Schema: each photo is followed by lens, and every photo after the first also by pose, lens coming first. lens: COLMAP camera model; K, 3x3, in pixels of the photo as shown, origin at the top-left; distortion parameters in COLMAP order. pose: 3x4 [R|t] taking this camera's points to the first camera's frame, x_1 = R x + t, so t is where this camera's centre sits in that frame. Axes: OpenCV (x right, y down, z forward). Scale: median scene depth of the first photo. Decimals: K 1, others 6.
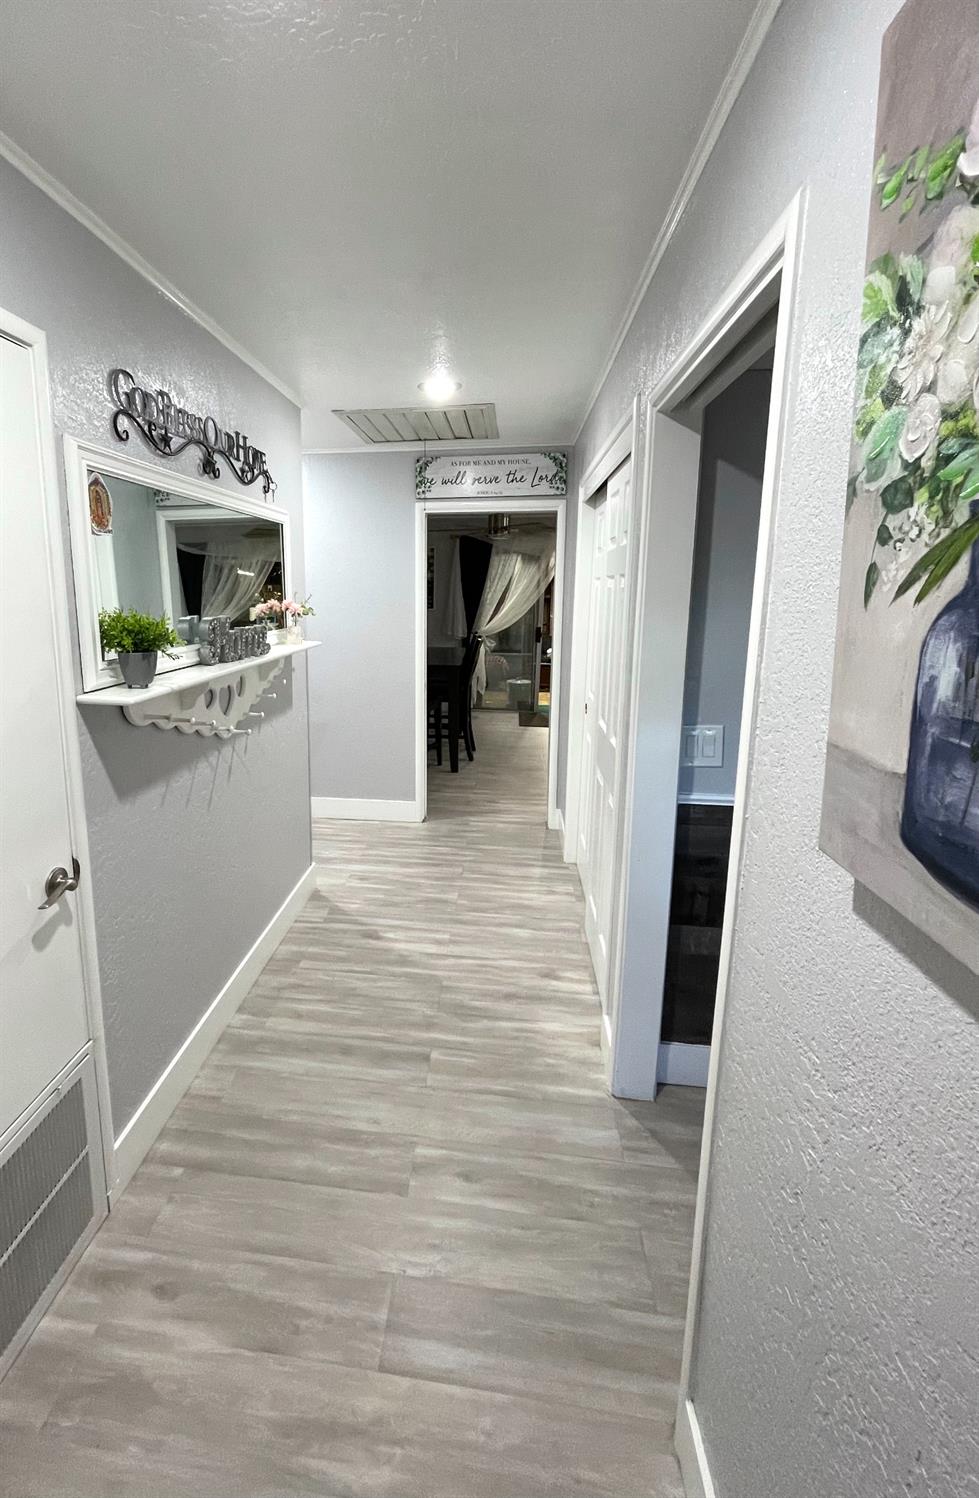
lens RADIAL K [[783.4, 0, 489.5], [0, 783.4, 749.0], [0, 0, 1]] dist [0.000568, 0.000065]
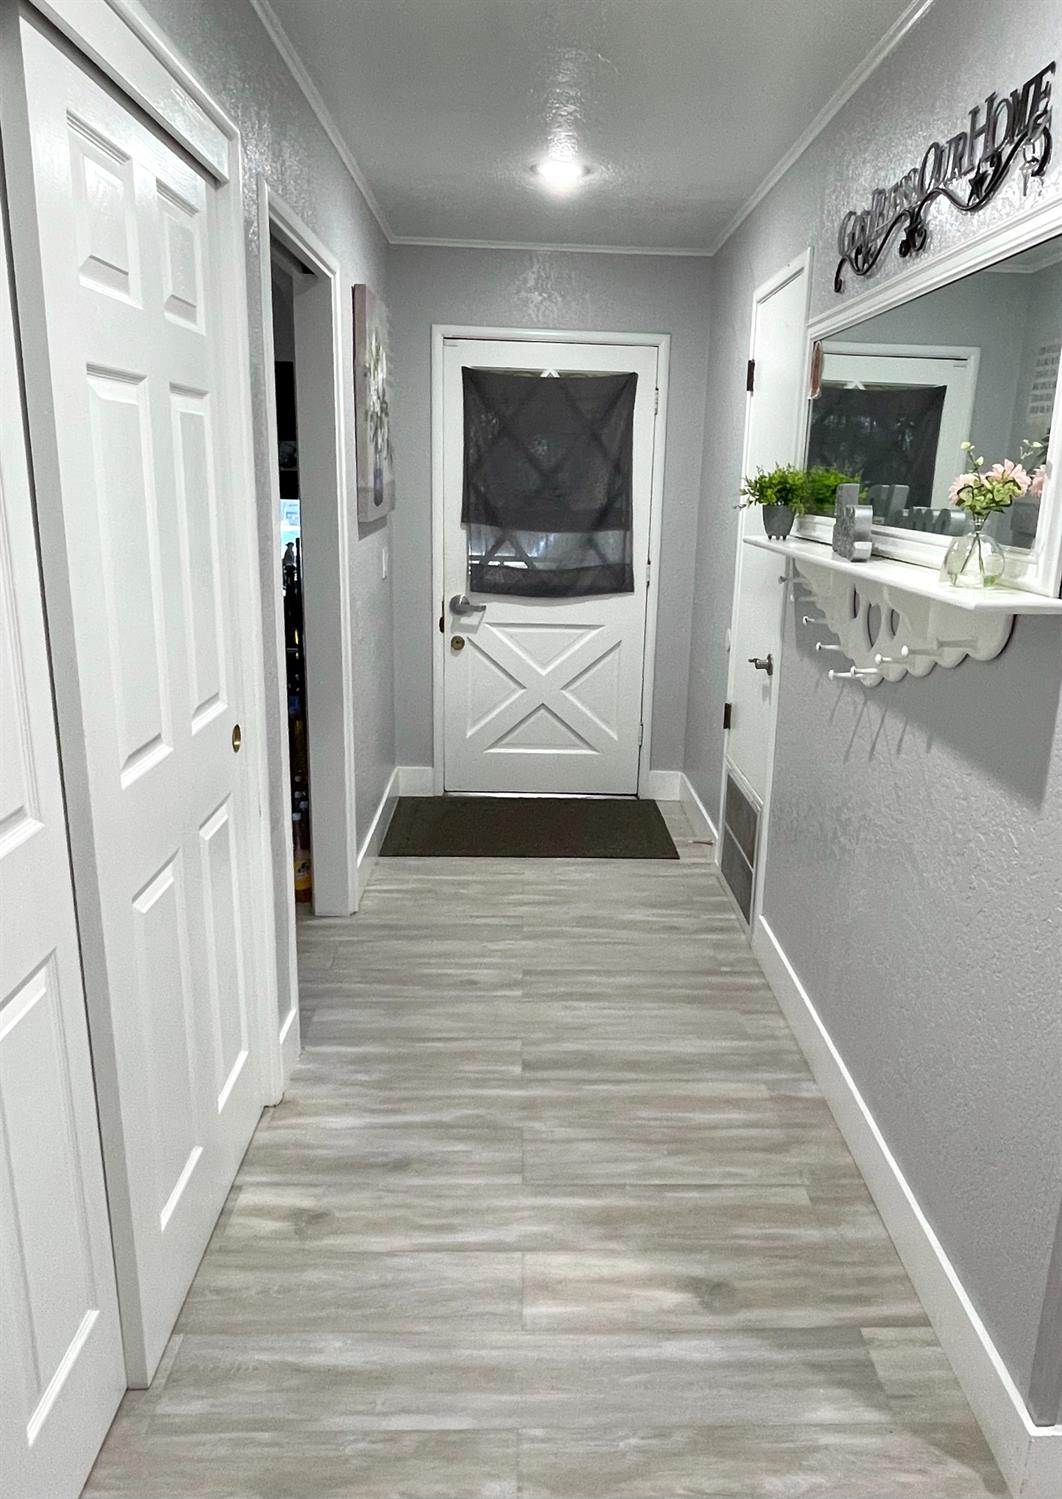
lens RADIAL K [[1037.3, 0, 531.0], [0, 1037.3, 749.5], [0, 0, 1]] dist [-0.002385, -0.001099]
pose [[-0.998935, -0.018498, -0.042260, -0.033735], [-0.035665, 0.890712, 0.453166, -0.312047], [0.029259, 0.454191, -0.890424, 1.633008]]
